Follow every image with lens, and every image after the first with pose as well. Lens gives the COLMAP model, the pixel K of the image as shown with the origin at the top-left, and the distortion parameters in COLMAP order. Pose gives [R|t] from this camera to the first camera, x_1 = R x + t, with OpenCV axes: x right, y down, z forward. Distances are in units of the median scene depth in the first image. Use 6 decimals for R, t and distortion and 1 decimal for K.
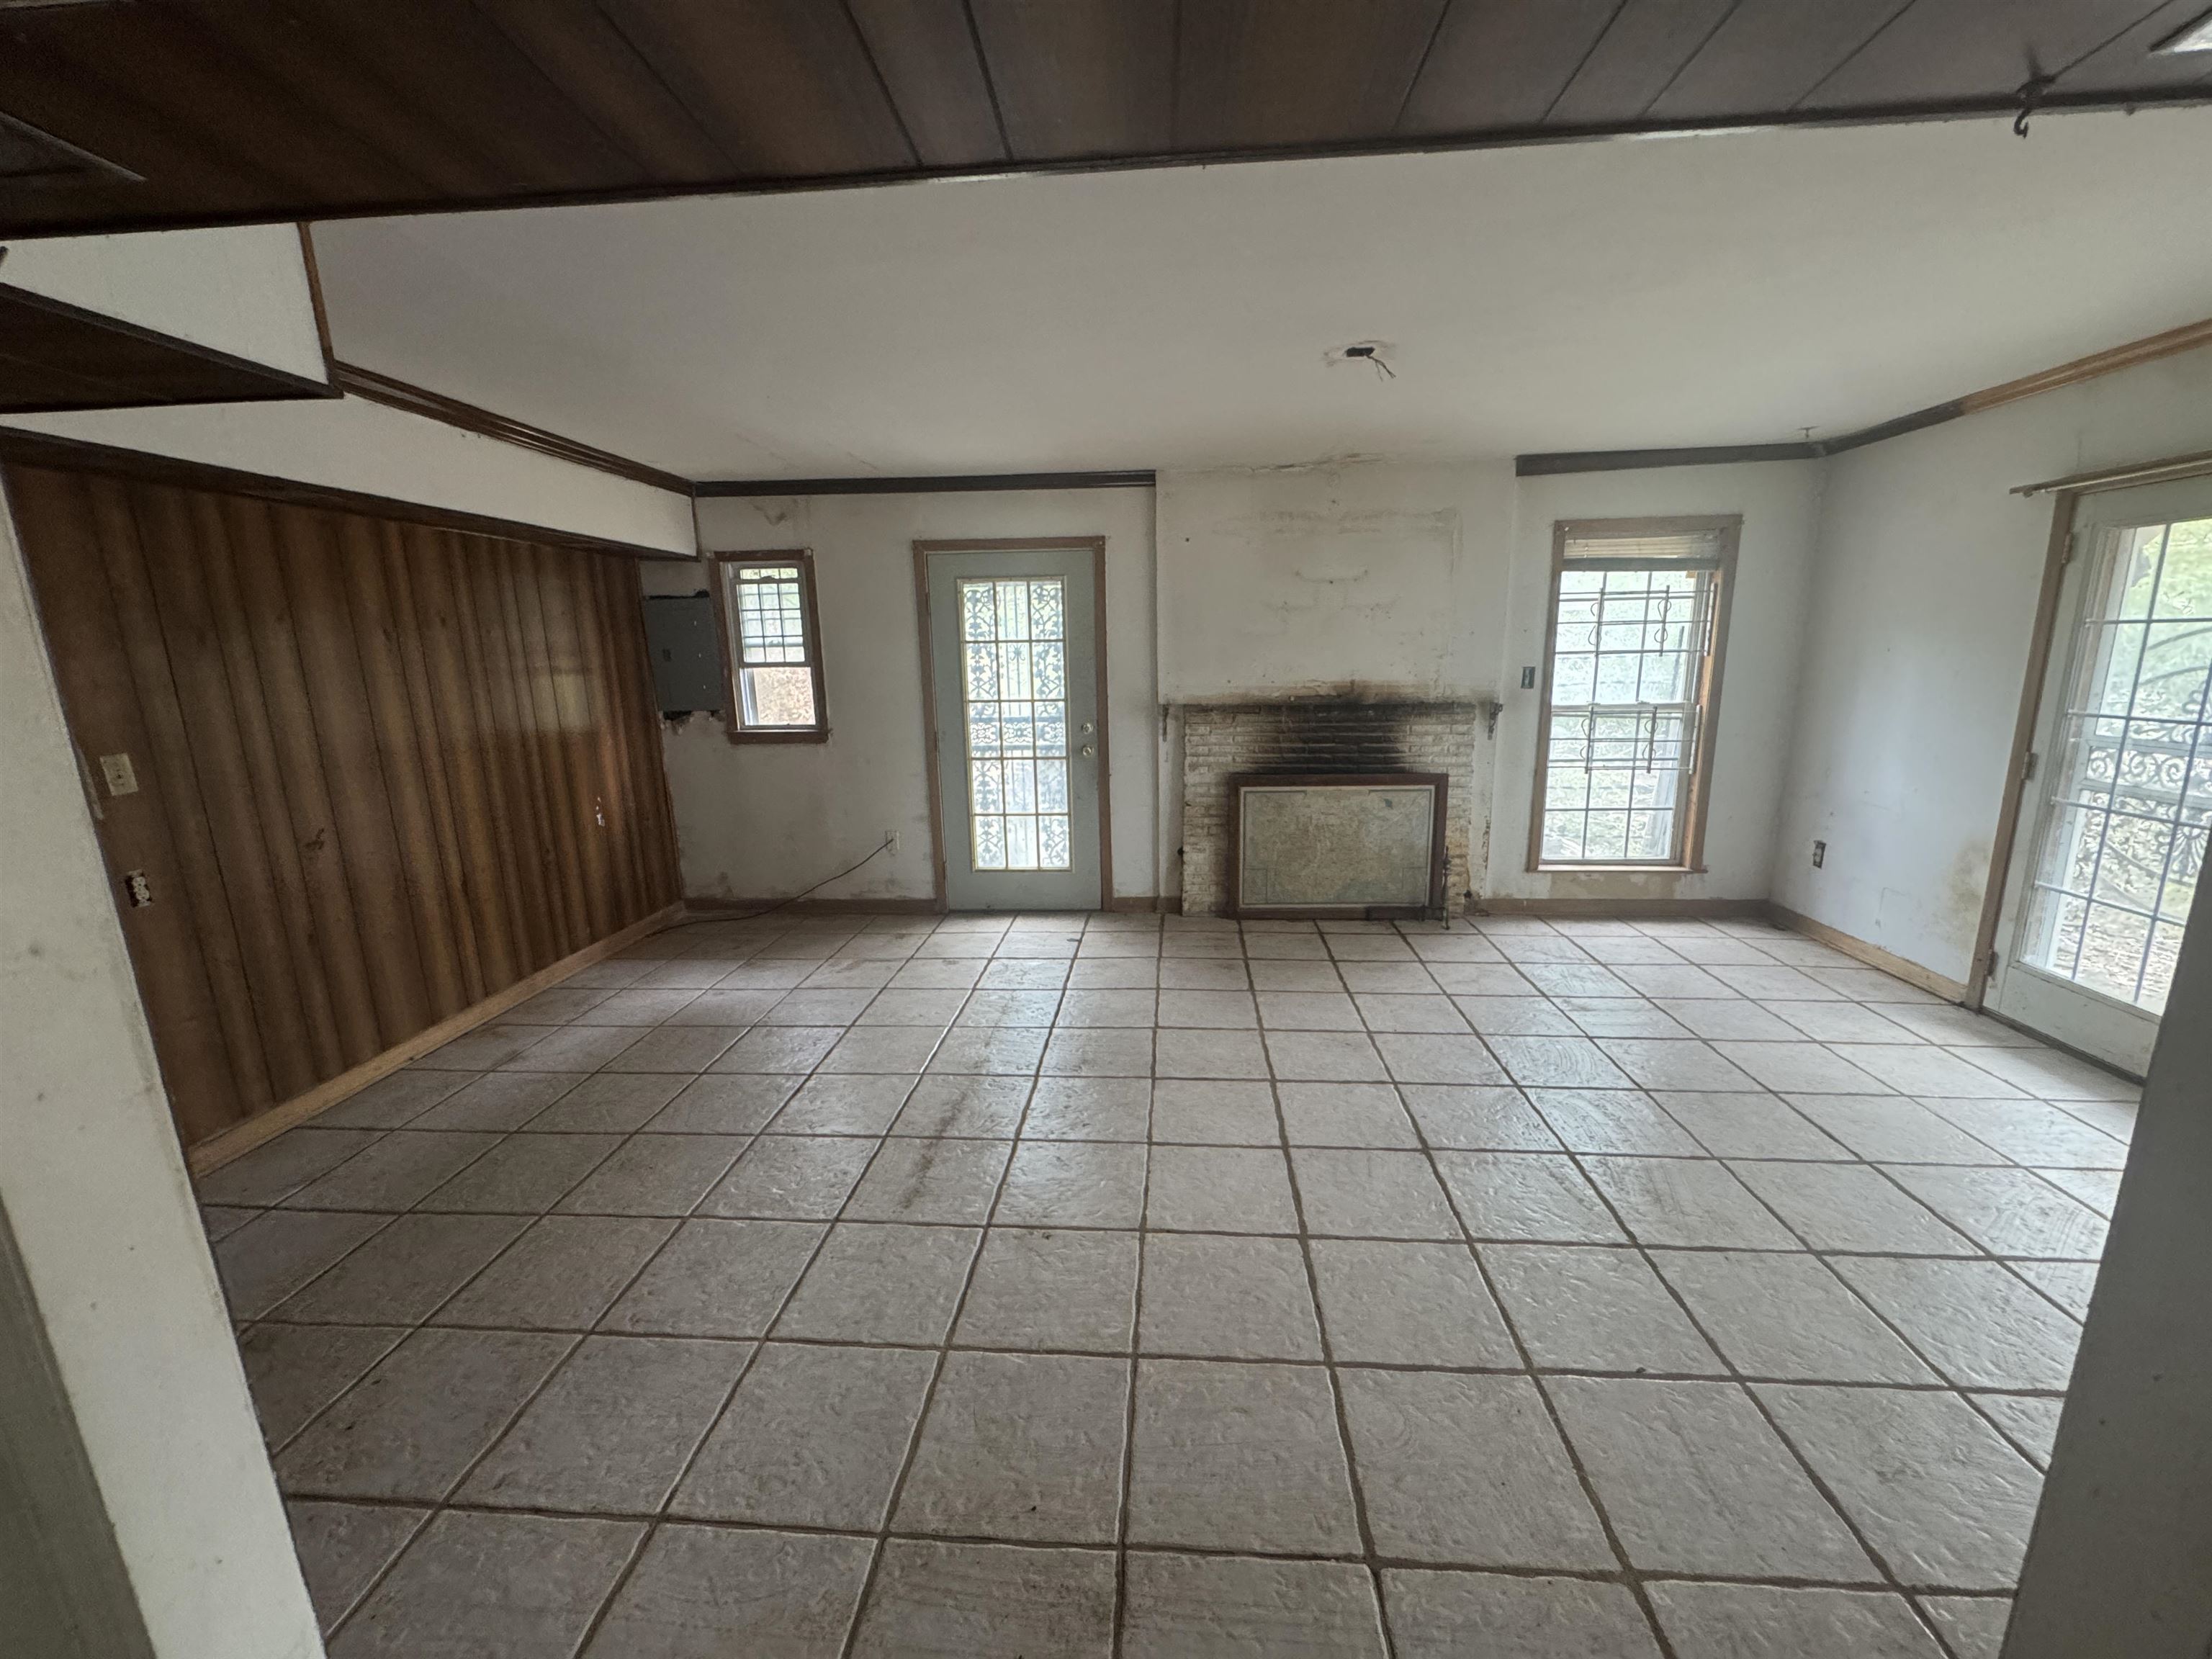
lens RADIAL K [[885.4, 0, 1107.6], [0, 885.4, 831.9], [0, 0, 1]] dist [-0.002282, -0.000056]
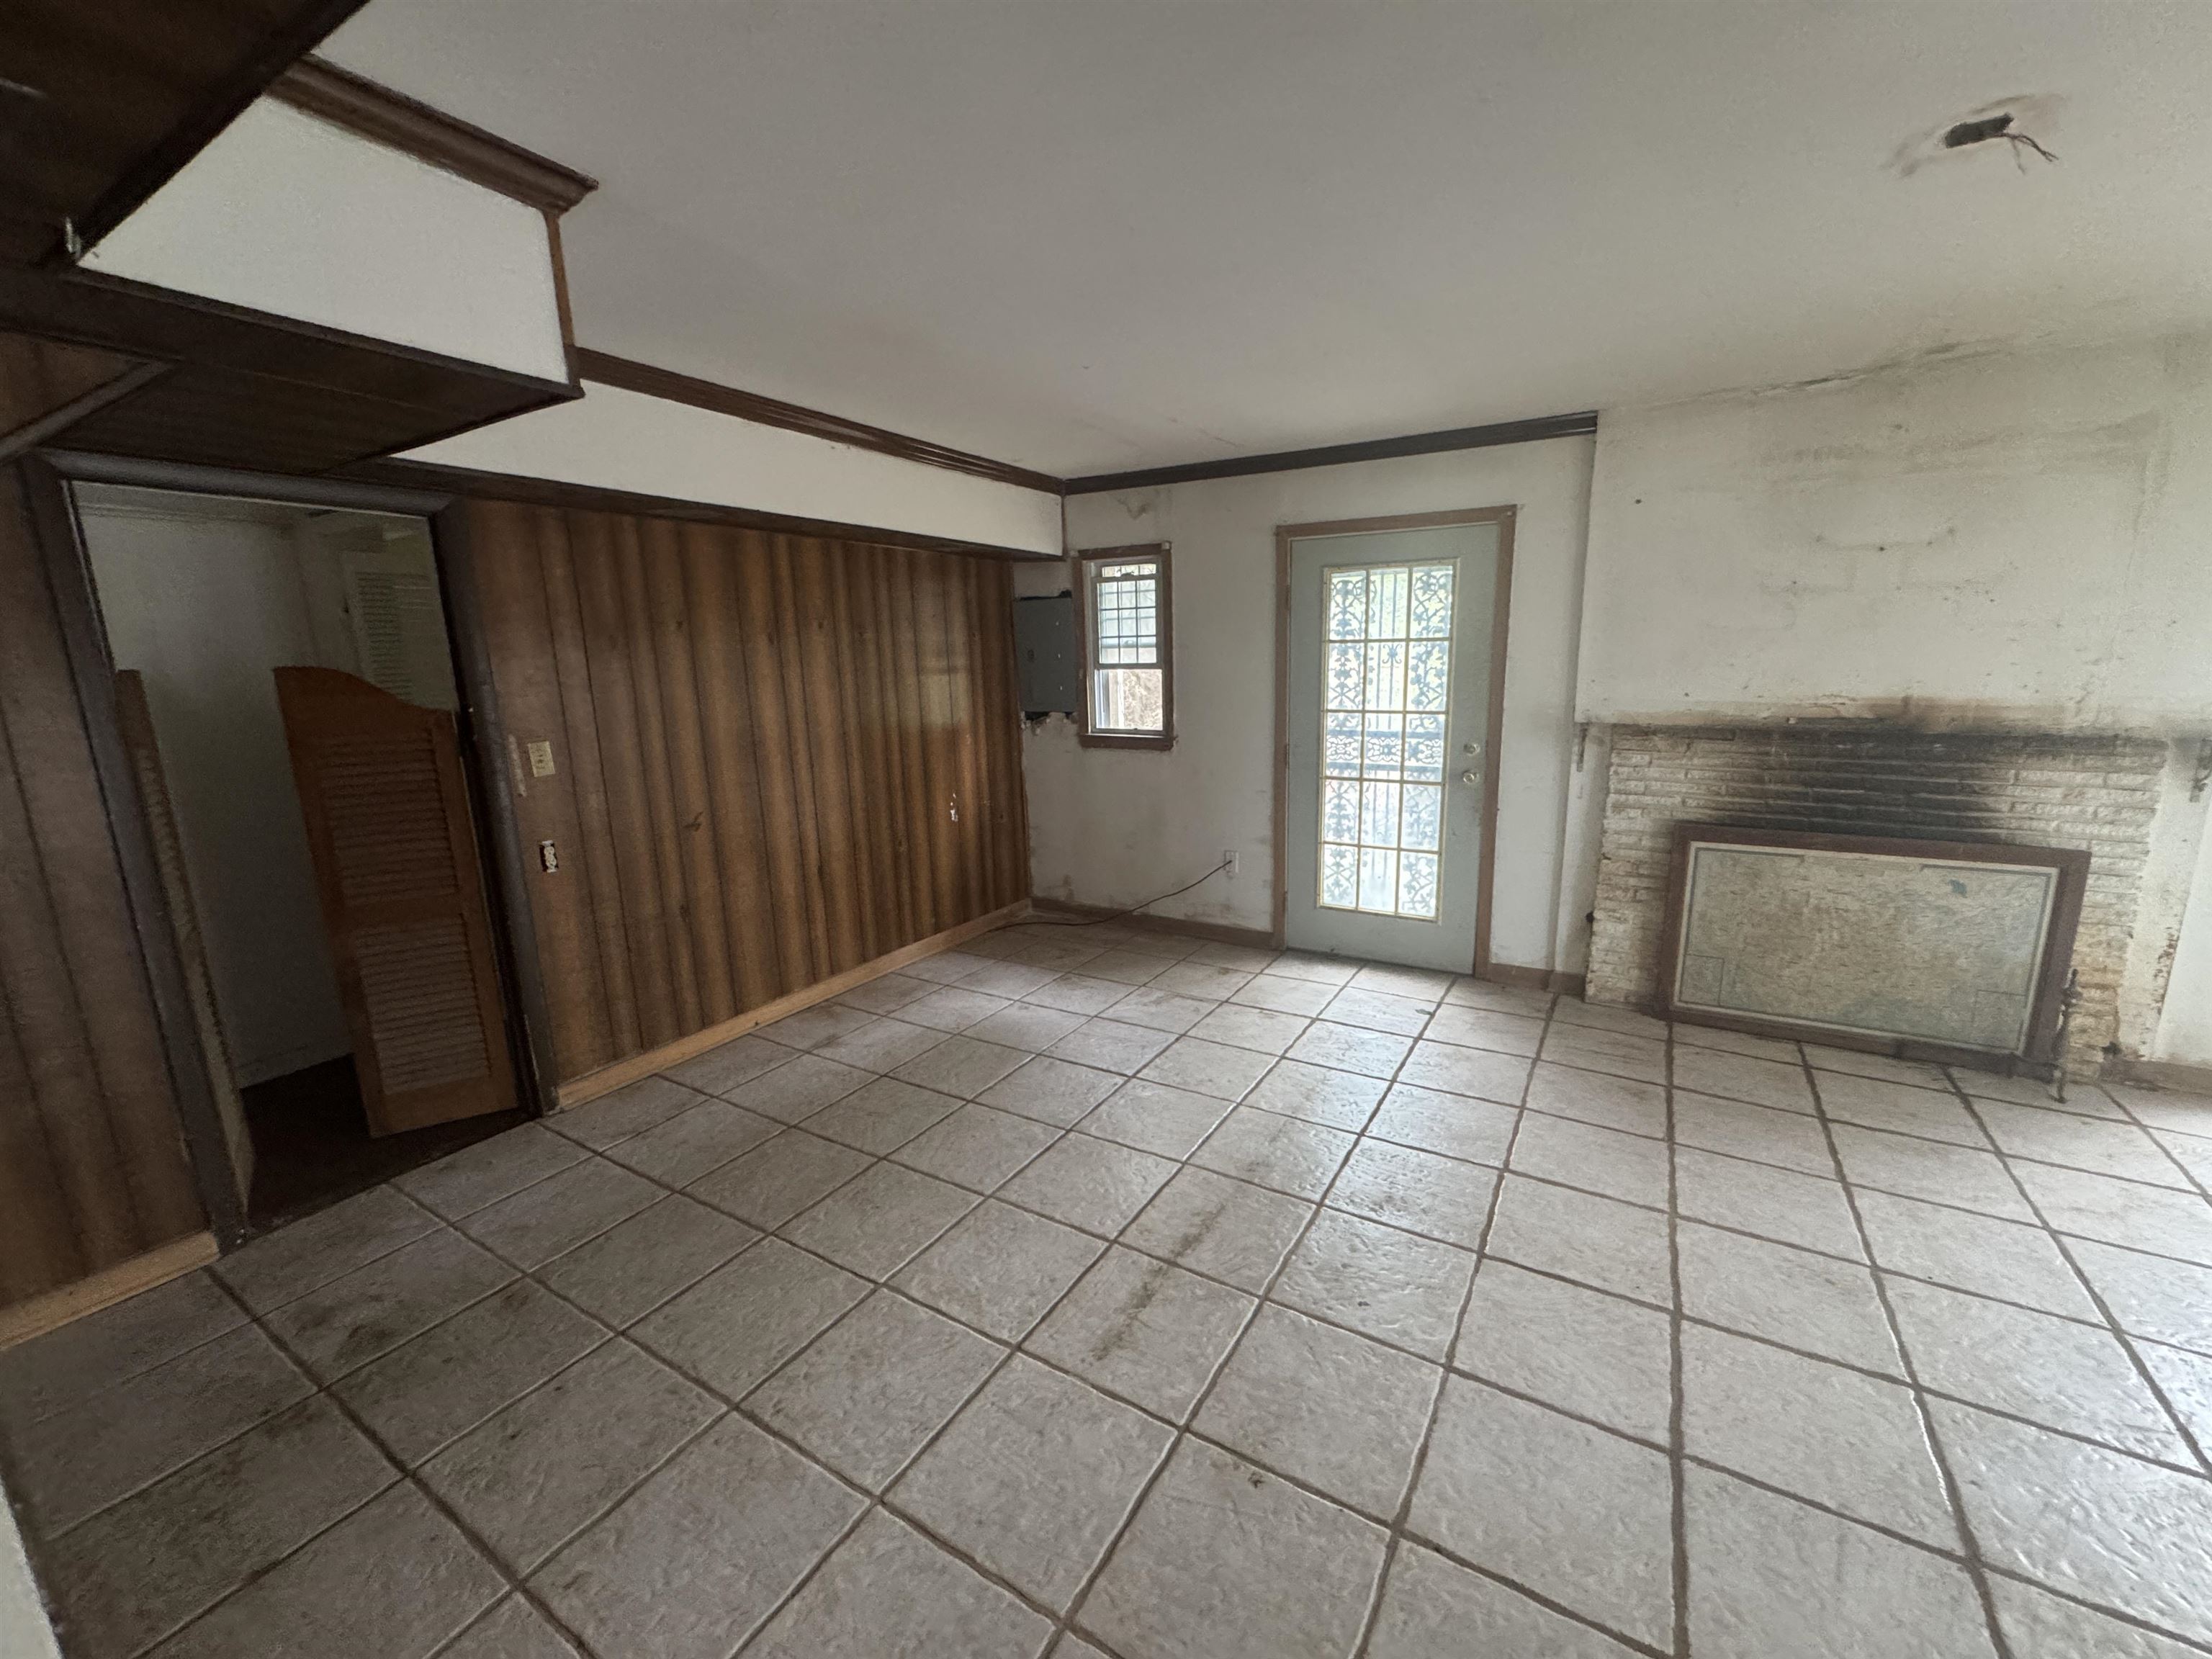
lens RADIAL K [[885.4, 0, 1109.5], [0, 885.4, 831.6], [0, 0, 1]] dist [-0.002282, -0.000056]
pose [[0.892633, 0.089731, -0.441762, 0.047574], [-0.088920, 0.995783, 0.022590, -0.034443], [0.441926, 0.019117, 0.896848, 0.153713]]
